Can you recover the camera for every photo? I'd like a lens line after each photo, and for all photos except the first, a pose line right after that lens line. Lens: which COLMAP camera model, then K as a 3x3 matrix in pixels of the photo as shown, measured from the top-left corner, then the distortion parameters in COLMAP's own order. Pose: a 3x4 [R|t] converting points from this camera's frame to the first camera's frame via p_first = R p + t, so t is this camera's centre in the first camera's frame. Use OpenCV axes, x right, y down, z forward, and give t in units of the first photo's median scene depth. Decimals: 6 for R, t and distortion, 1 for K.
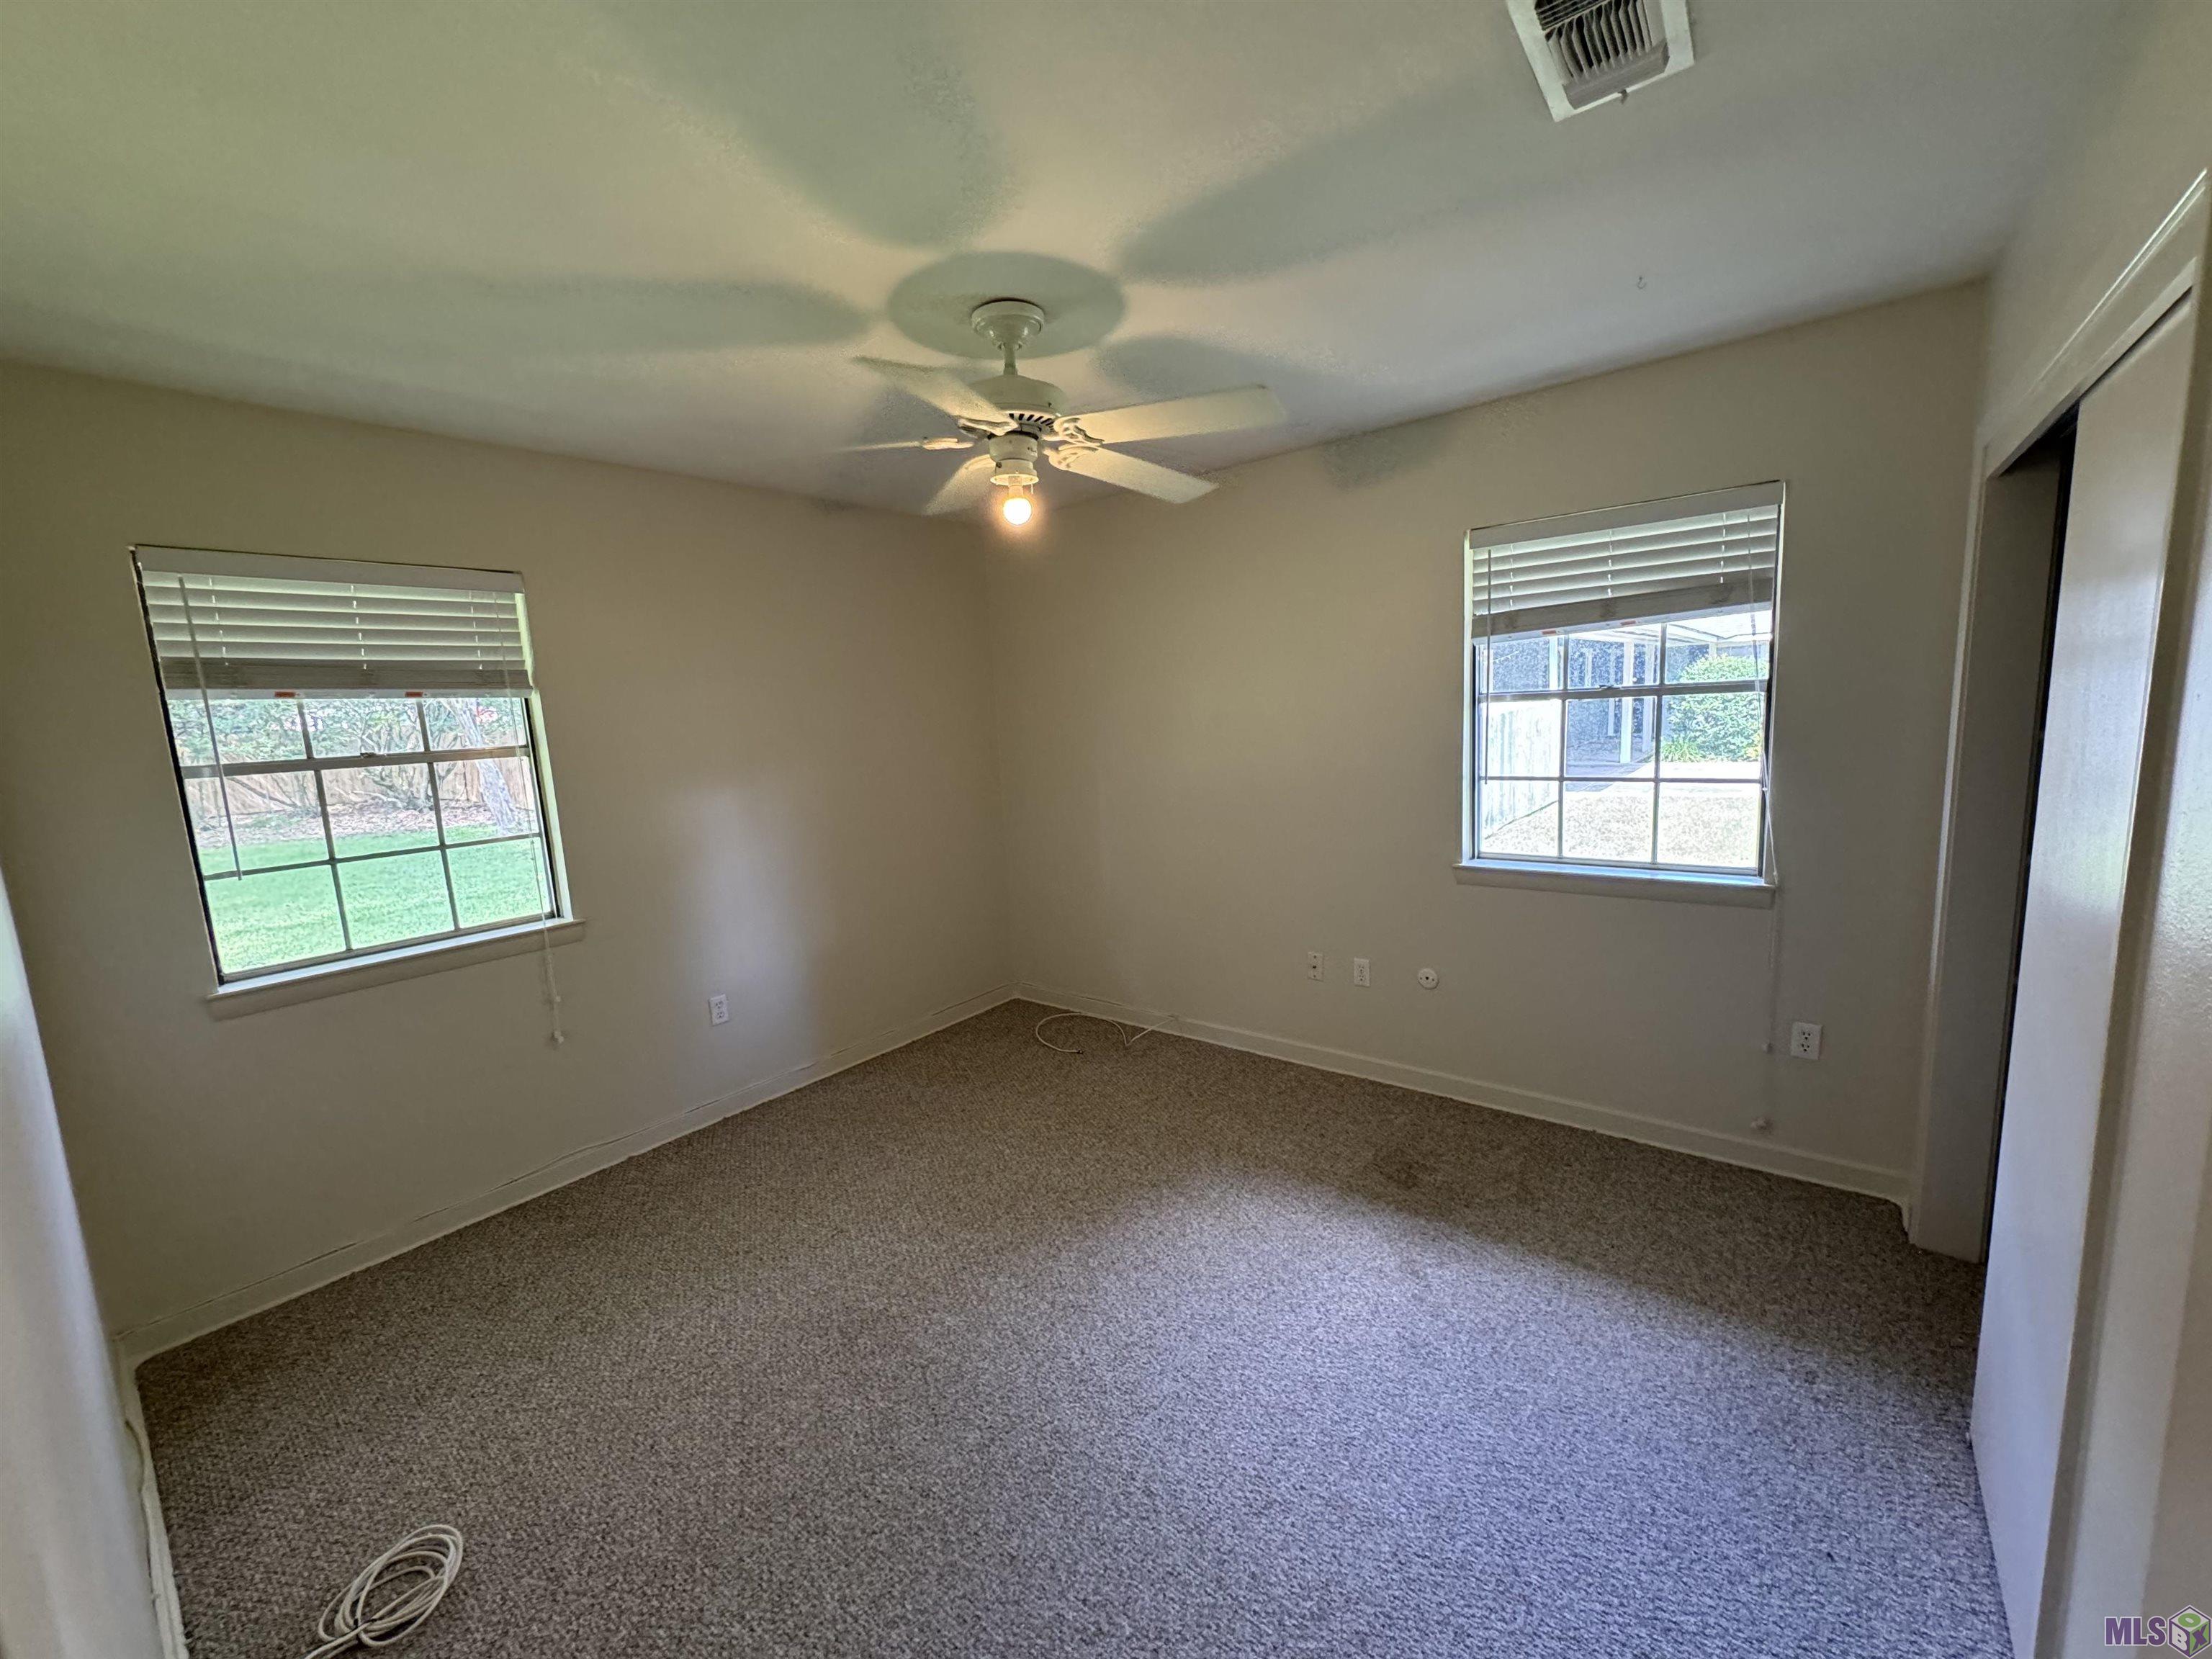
lens RADIAL K [[877.9, 0, 1102.7], [0, 877.9, 832.5], [0, 0, 1]] dist [0.000220, 0.000007]
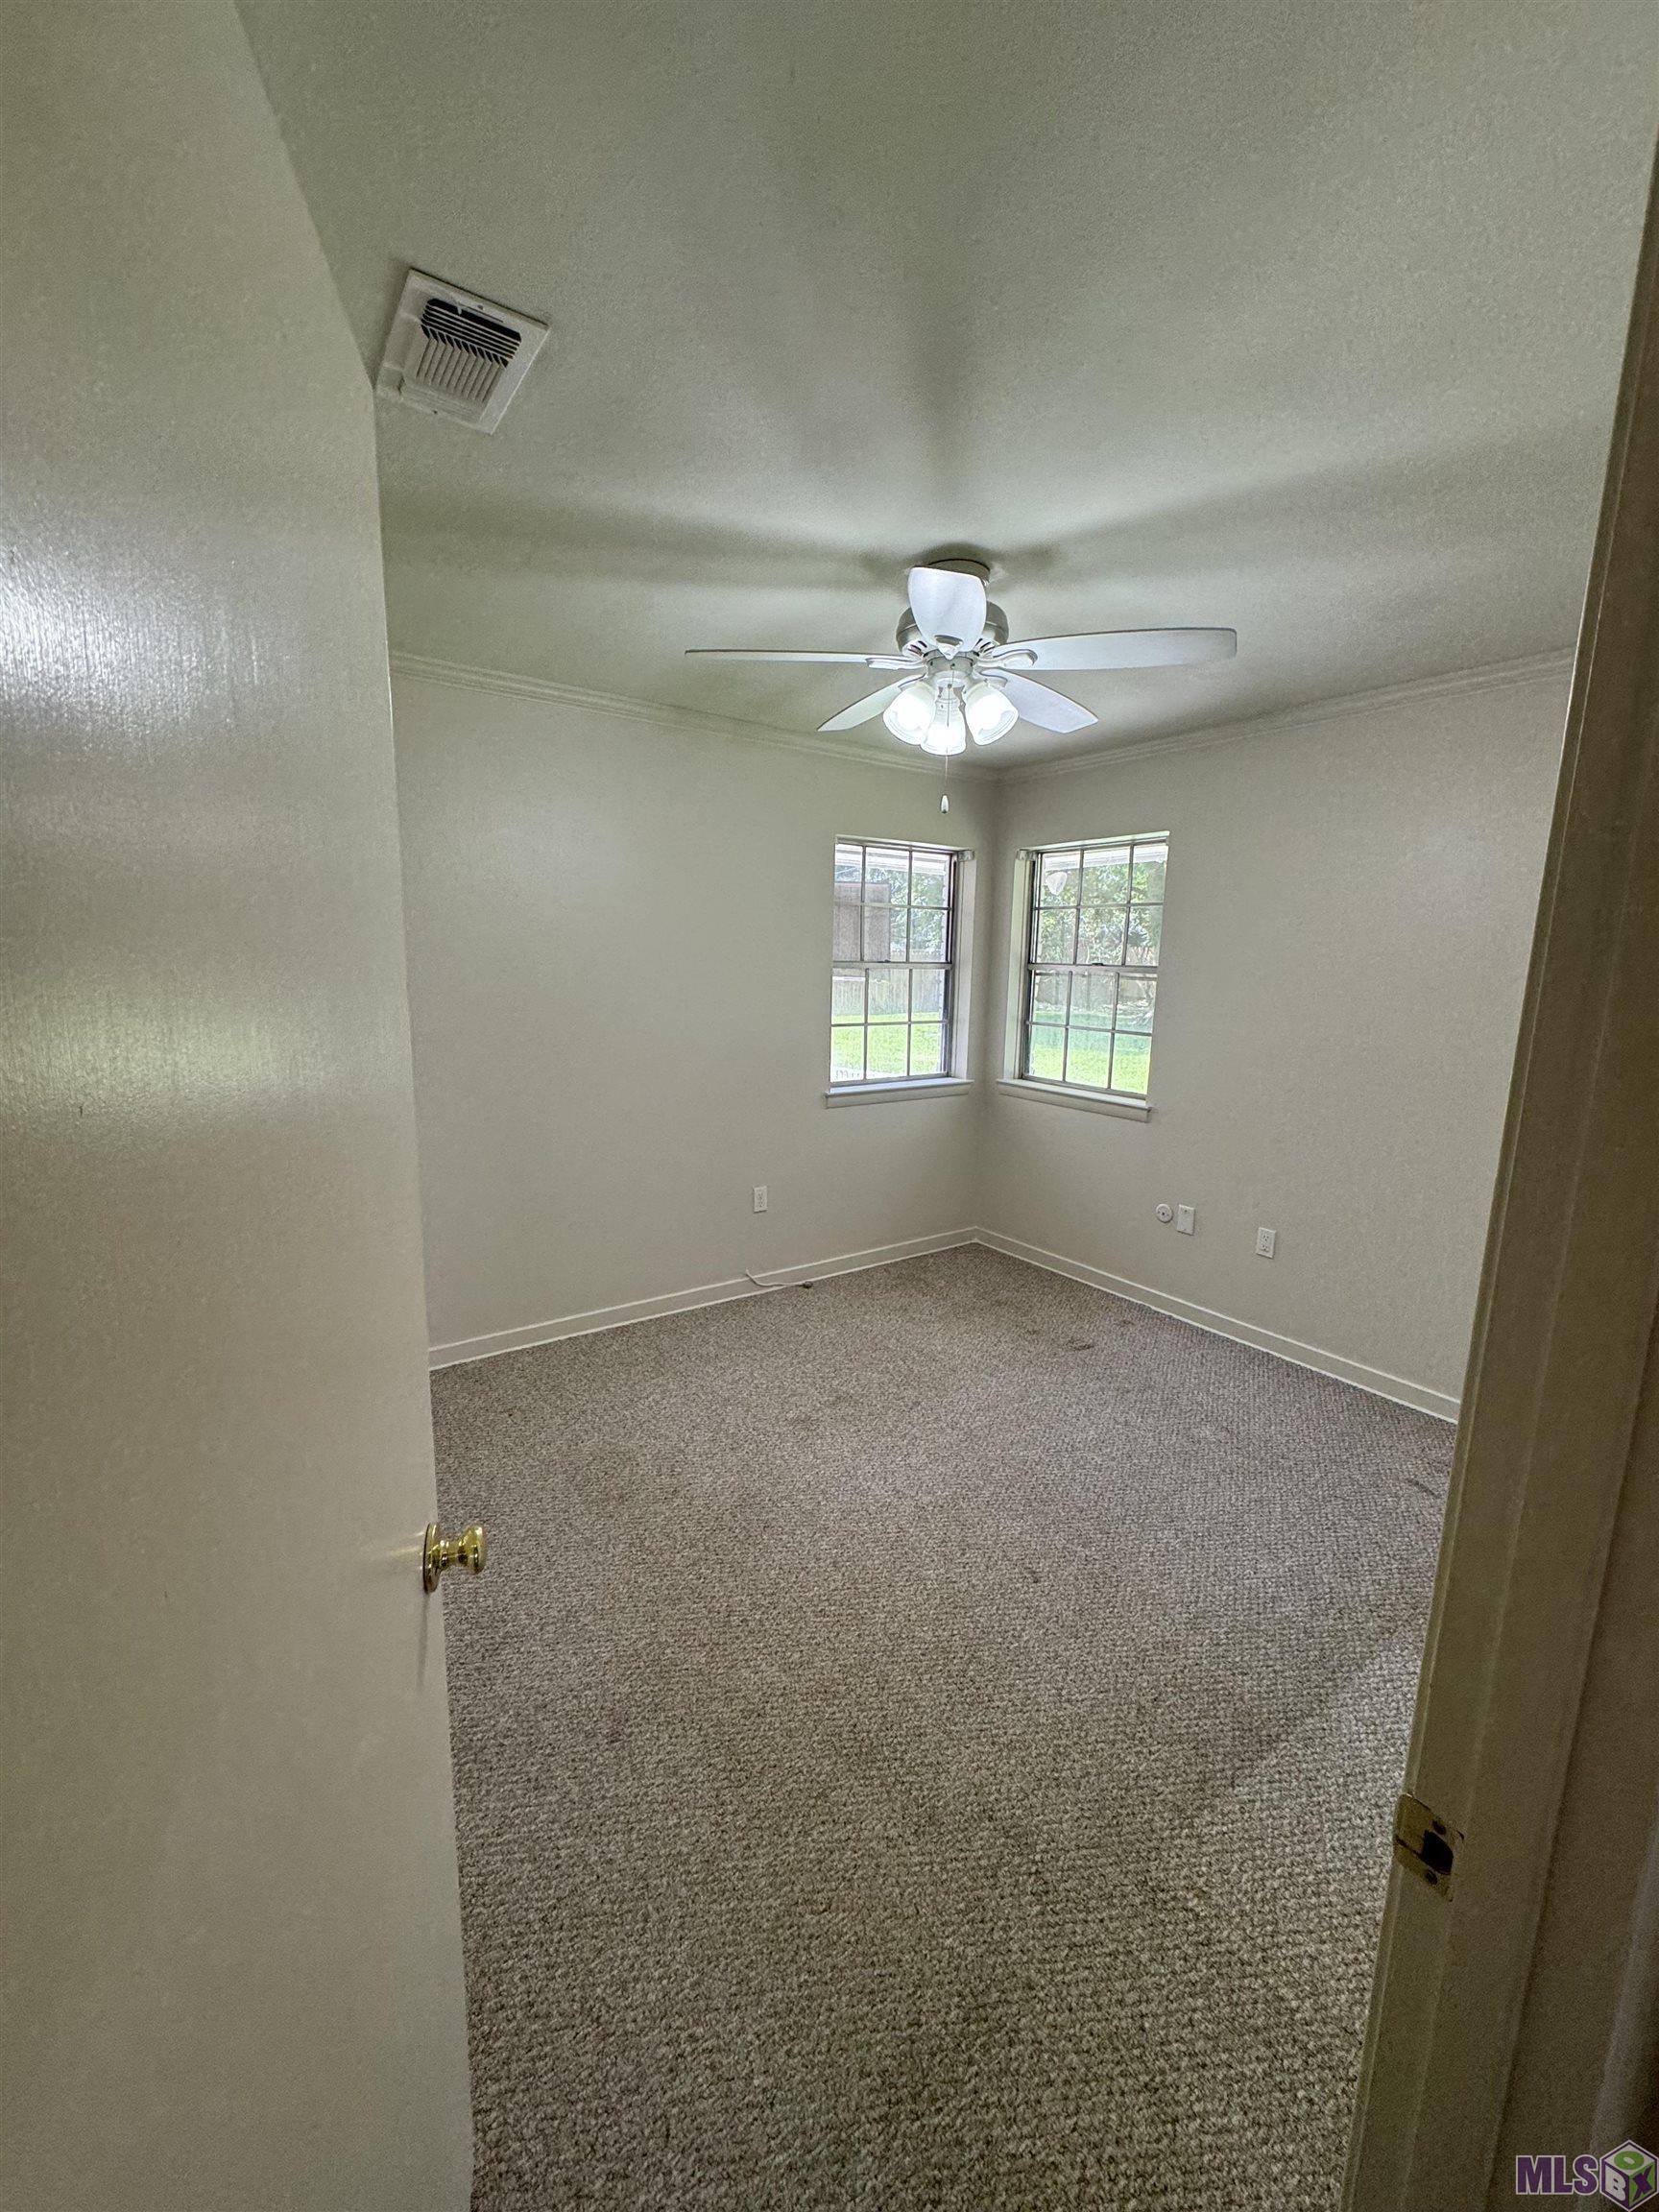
lens RADIAL K [[877.9, 0, 823.0], [0, 877.9, 1107.7], [0, 0, 1]] dist [0.000220, 0.000007]
pose [[0.277517, -0.106521, 0.954797, -0.888639], [0.104093, 0.991317, 0.080340, -0.049953], [-0.955065, 0.077092, 0.286195, 0.695661]]
